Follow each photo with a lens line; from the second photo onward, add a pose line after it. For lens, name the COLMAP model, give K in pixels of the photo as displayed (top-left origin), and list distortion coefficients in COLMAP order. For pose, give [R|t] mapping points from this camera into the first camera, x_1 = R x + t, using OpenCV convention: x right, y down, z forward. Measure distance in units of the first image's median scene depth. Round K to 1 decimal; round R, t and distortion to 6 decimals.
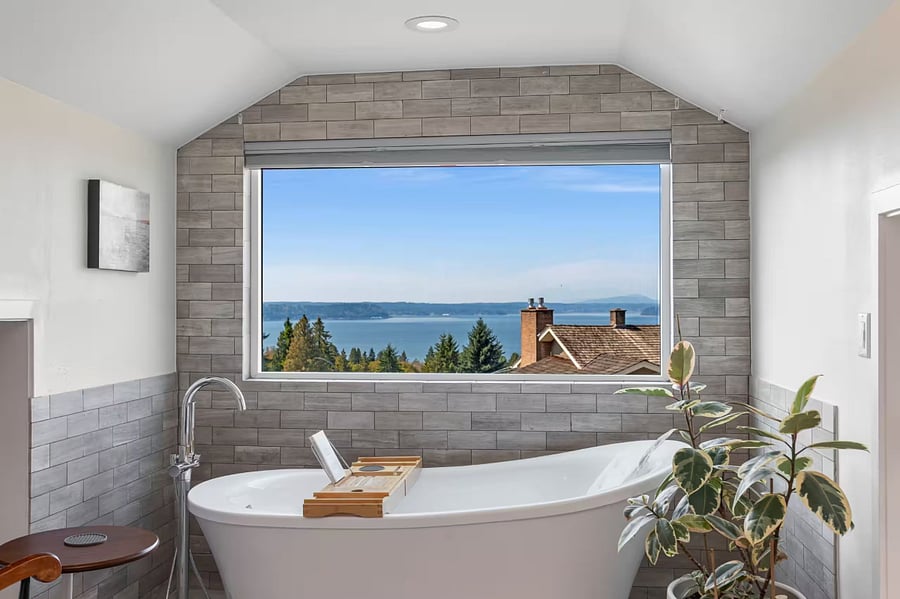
lens RADIAL K [[757.9, 0, 450.0], [0, 757.9, 299.5], [0, 0, 1]] dist [-0.004298, -0.000504]
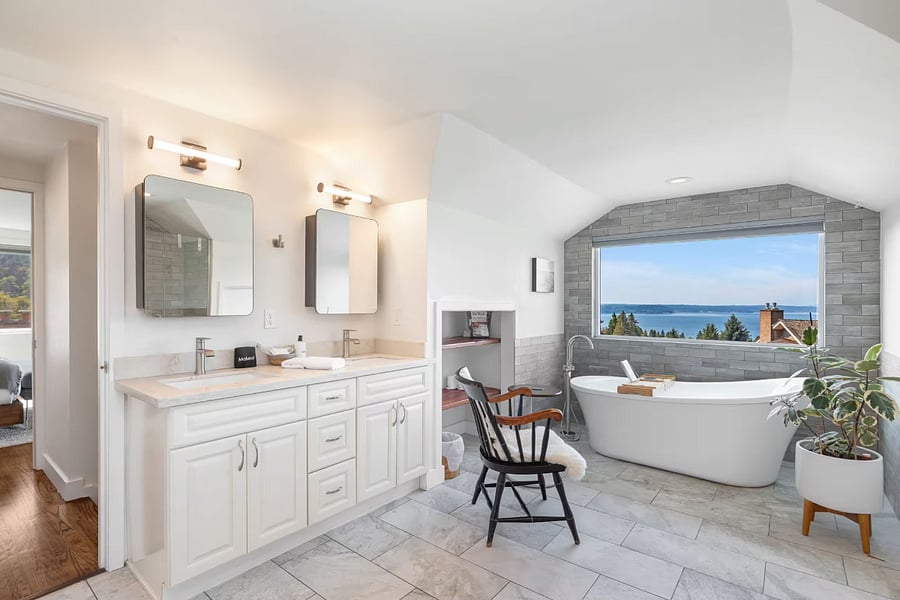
lens RADIAL K [[422.7, 0, 452.3], [0, 422.7, 296.3], [0, 0, 1]] dist [-0.001340, -0.000190]
pose [[0.836160, -0.003625, -0.548474, 0.090469], [-0.003716, 0.999918, -0.012274, -0.005612], [0.548474, 0.012301, 0.836077, -0.360891]]
